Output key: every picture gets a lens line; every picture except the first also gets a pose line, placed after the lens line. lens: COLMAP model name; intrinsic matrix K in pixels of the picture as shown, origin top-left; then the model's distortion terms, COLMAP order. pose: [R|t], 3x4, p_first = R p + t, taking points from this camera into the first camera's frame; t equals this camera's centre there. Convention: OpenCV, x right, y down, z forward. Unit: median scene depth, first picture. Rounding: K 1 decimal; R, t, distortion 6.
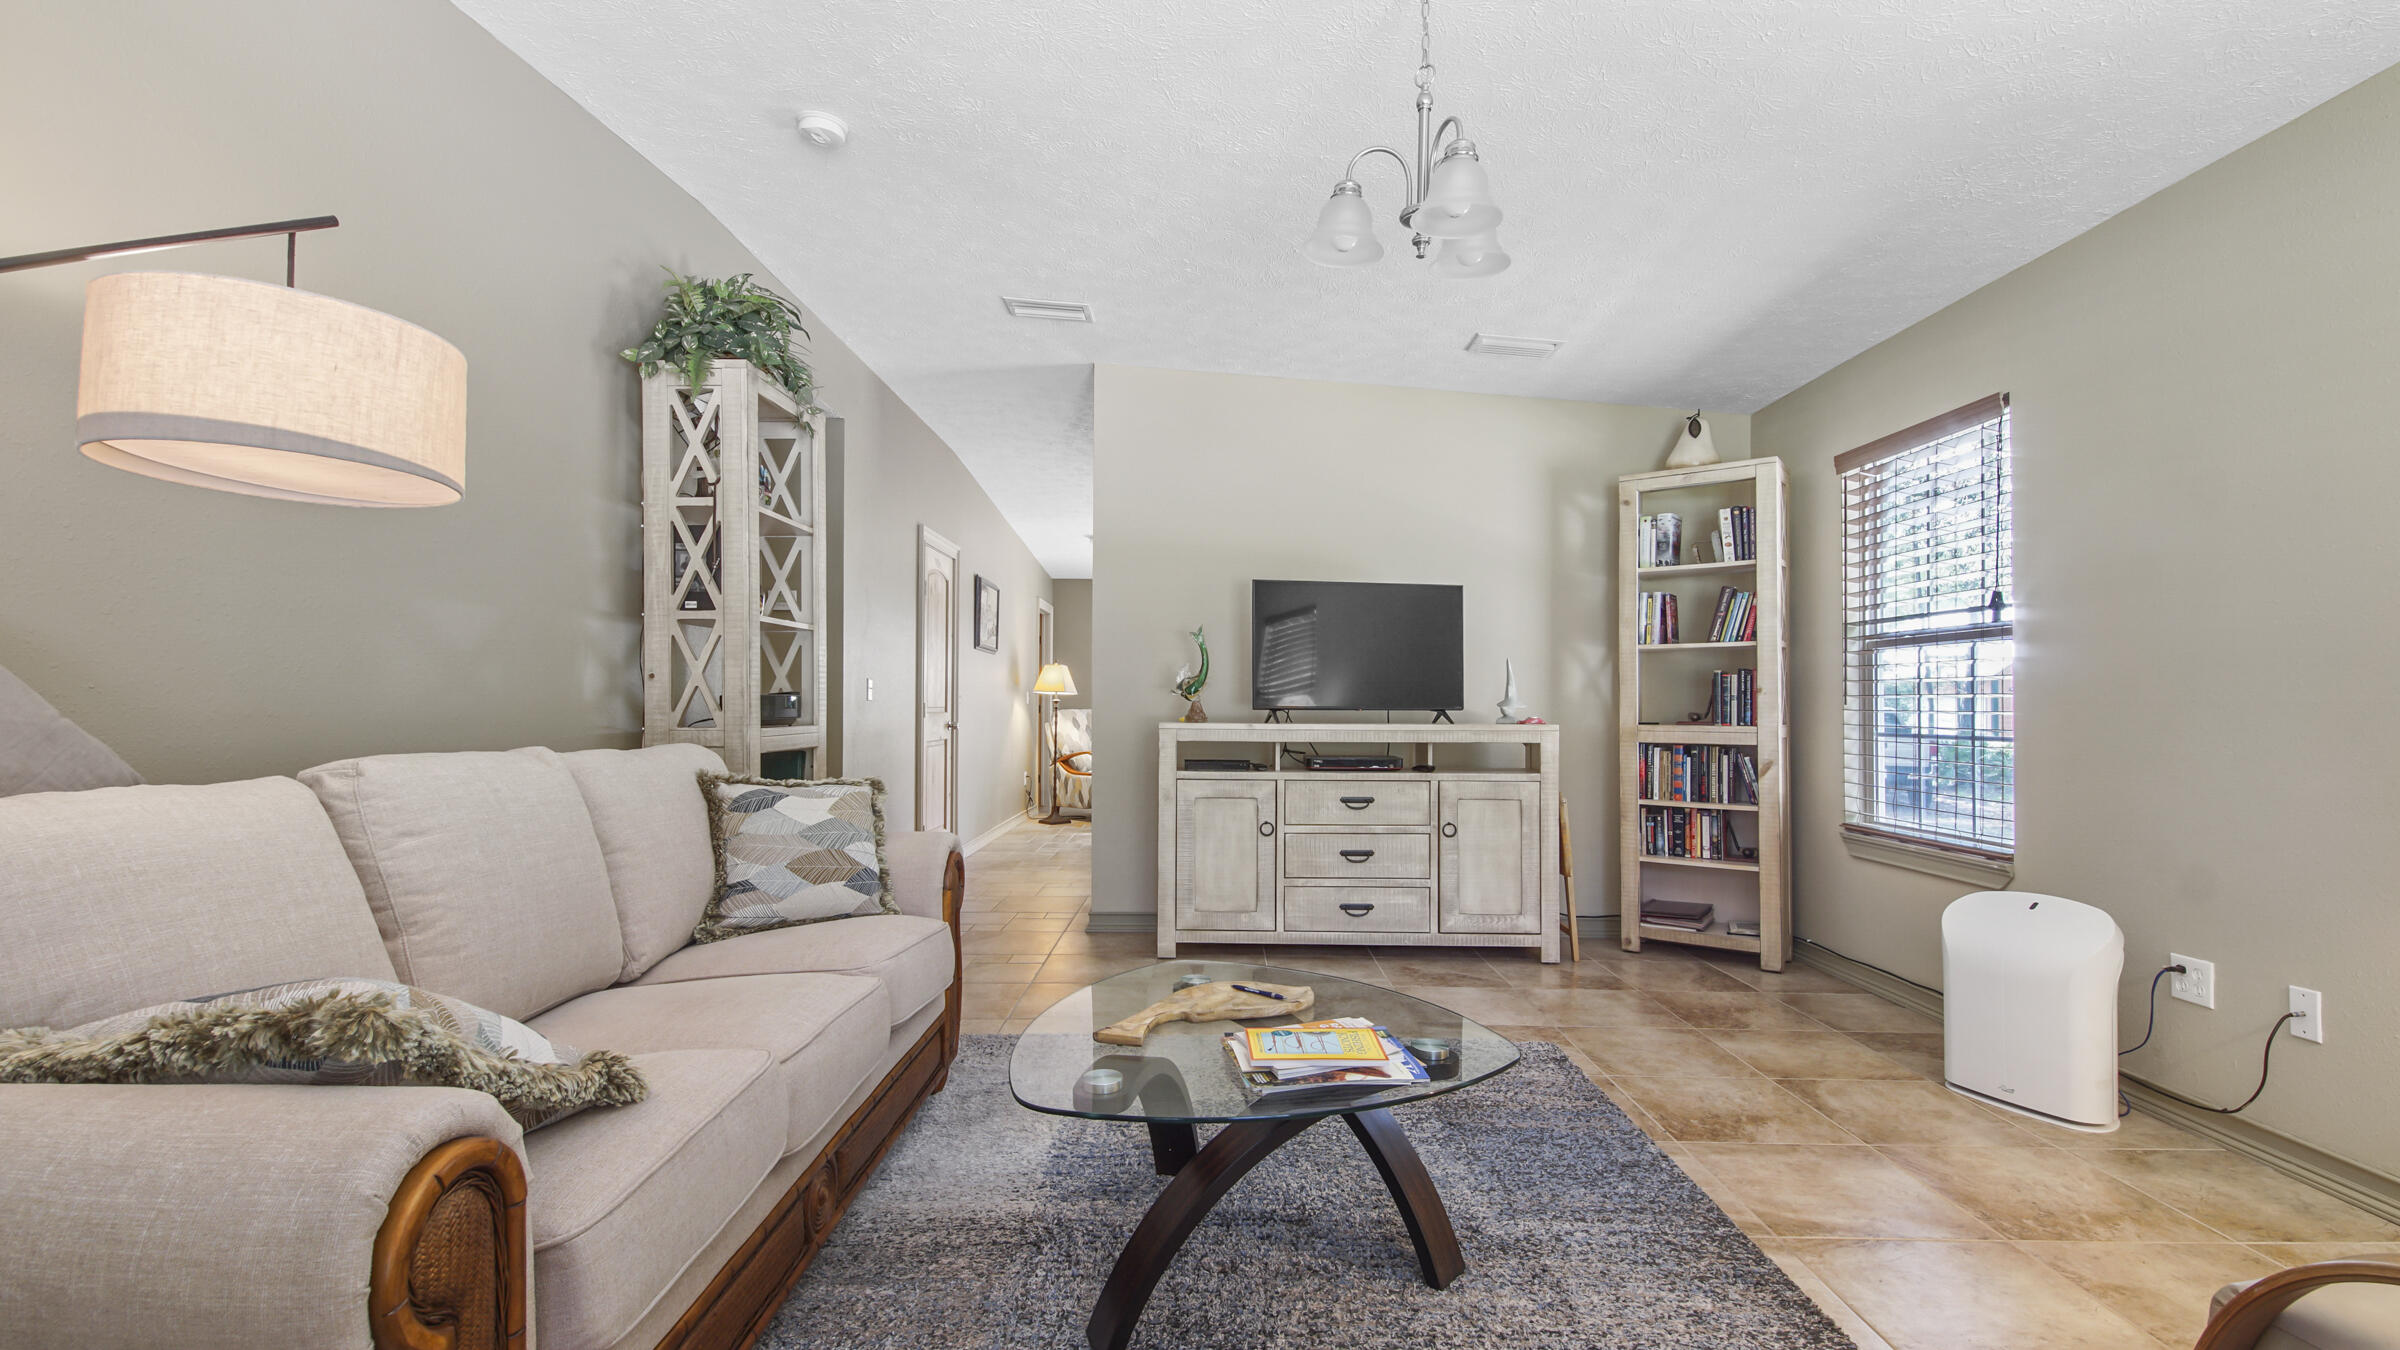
lens RADIAL K [[1051.4, 0, 1150.5], [0, 1051.4, 679.7], [0, 0, 1]] dist [0.020219, -0.015370]
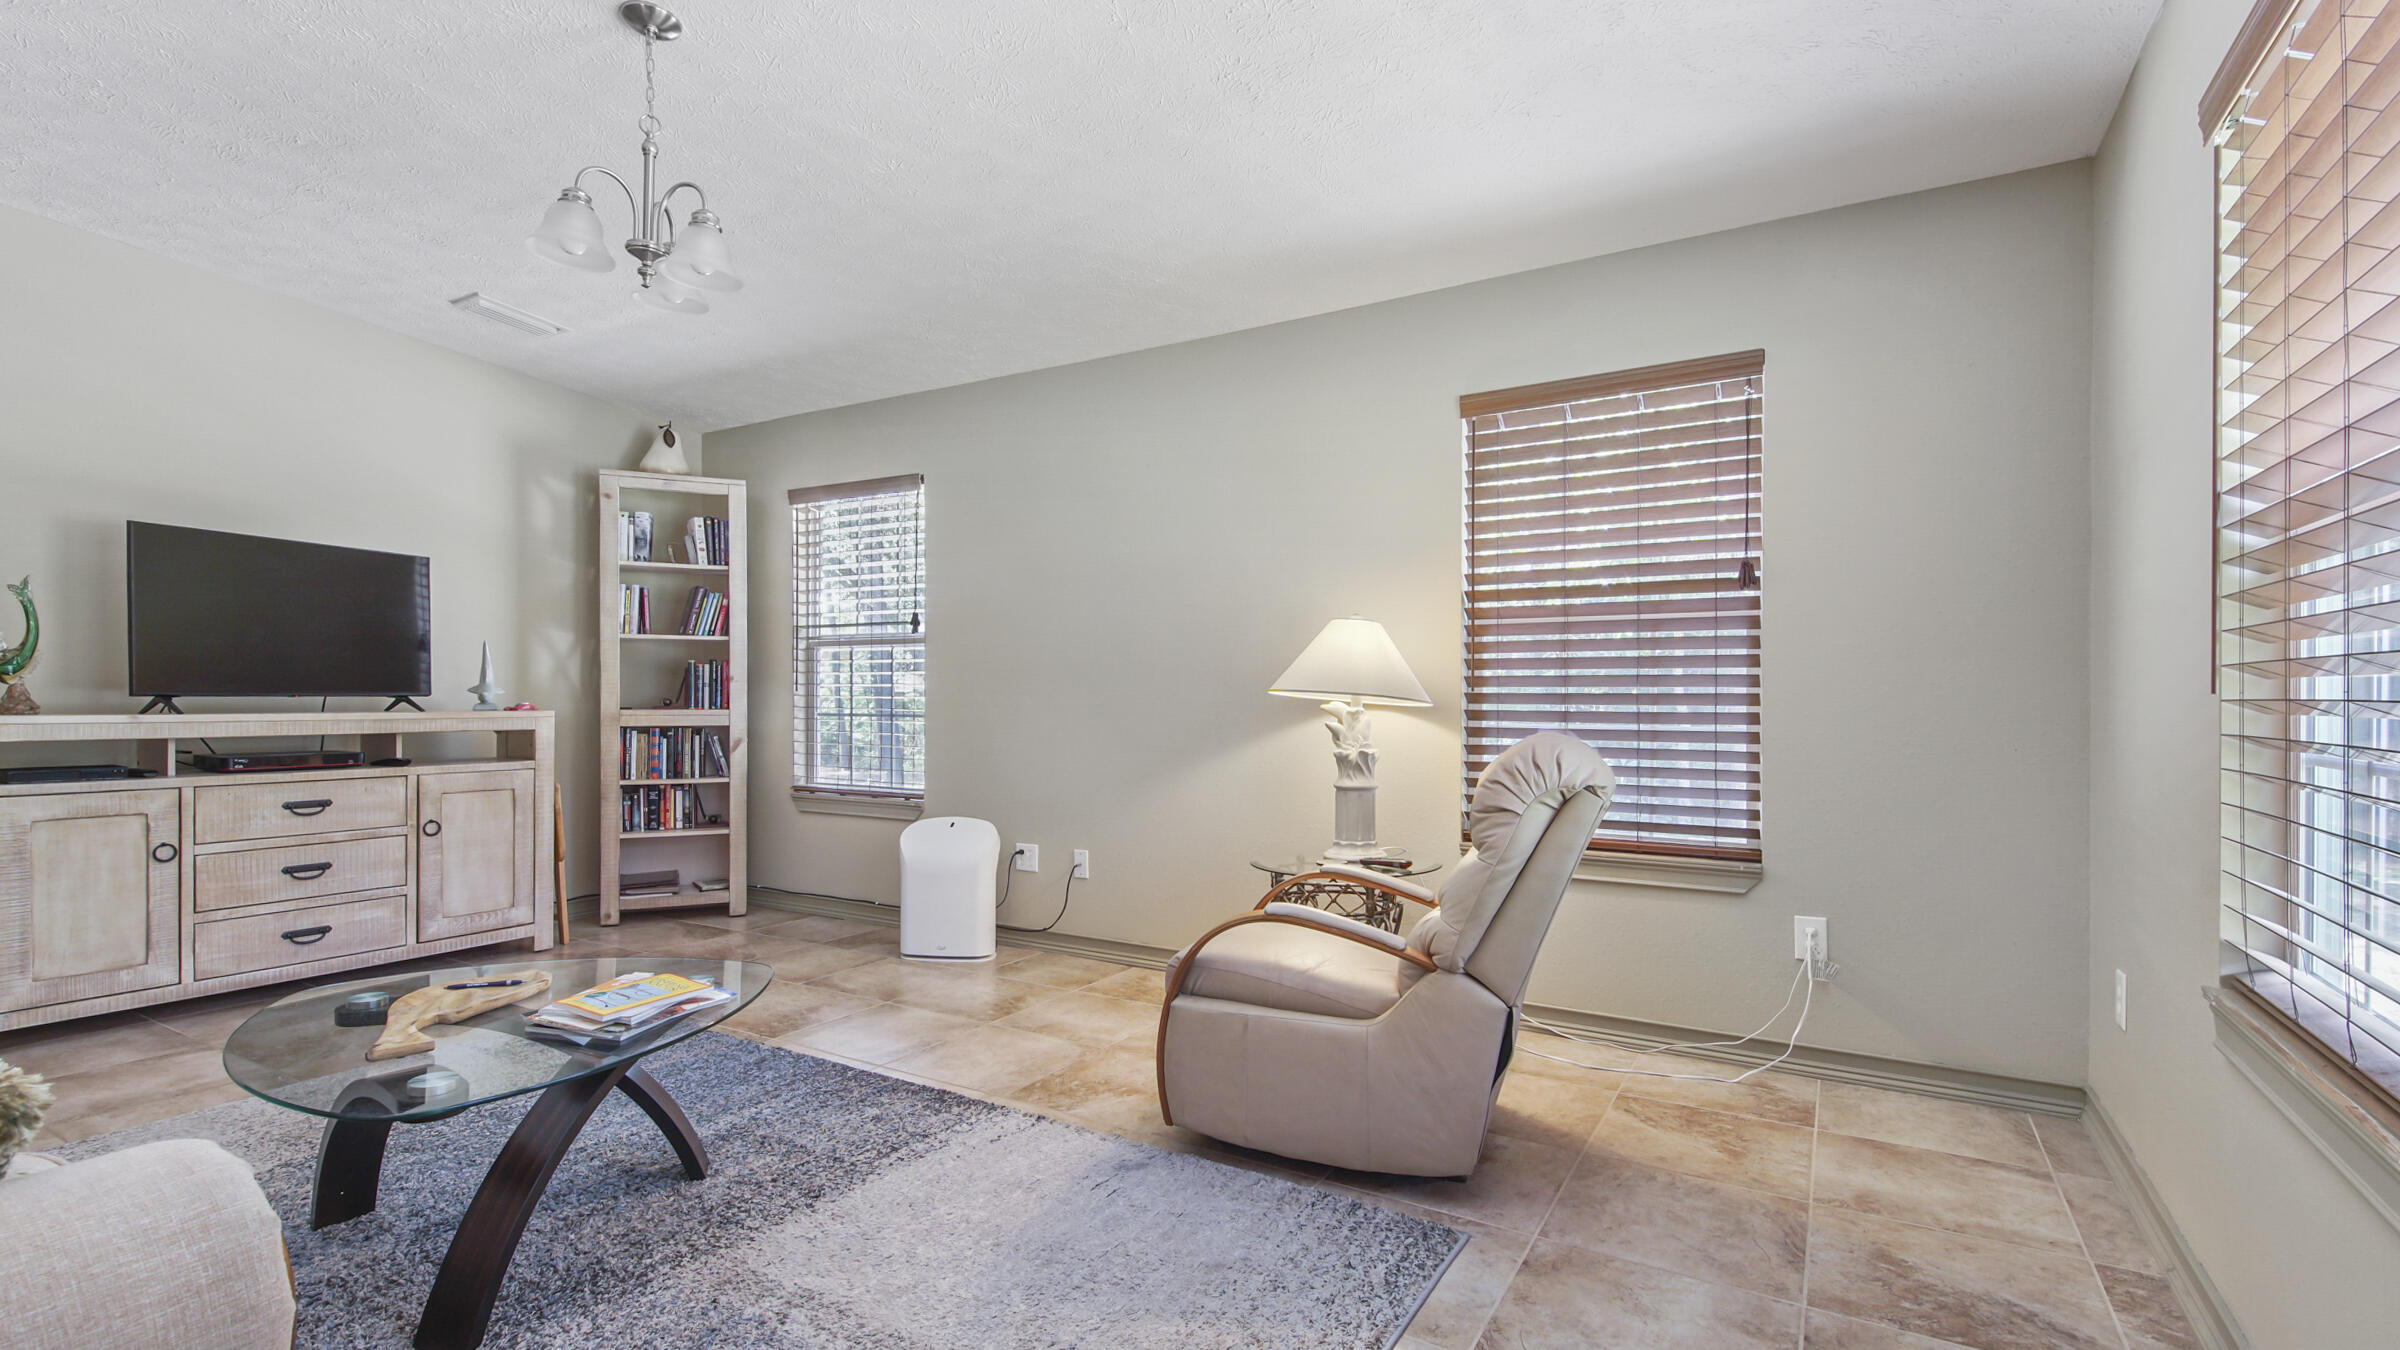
lens RADIAL K [[1068.1, 0, 1215.8], [0, 1068.1, 664.7], [0, 0, 1]] dist [0.026073, -0.015445]
pose [[0.469706, 0.024772, 0.882475, -0.214436], [-0.025492, 0.999570, -0.014491, -0.001874], [-0.882455, -0.015689, 0.470135, -0.031321]]
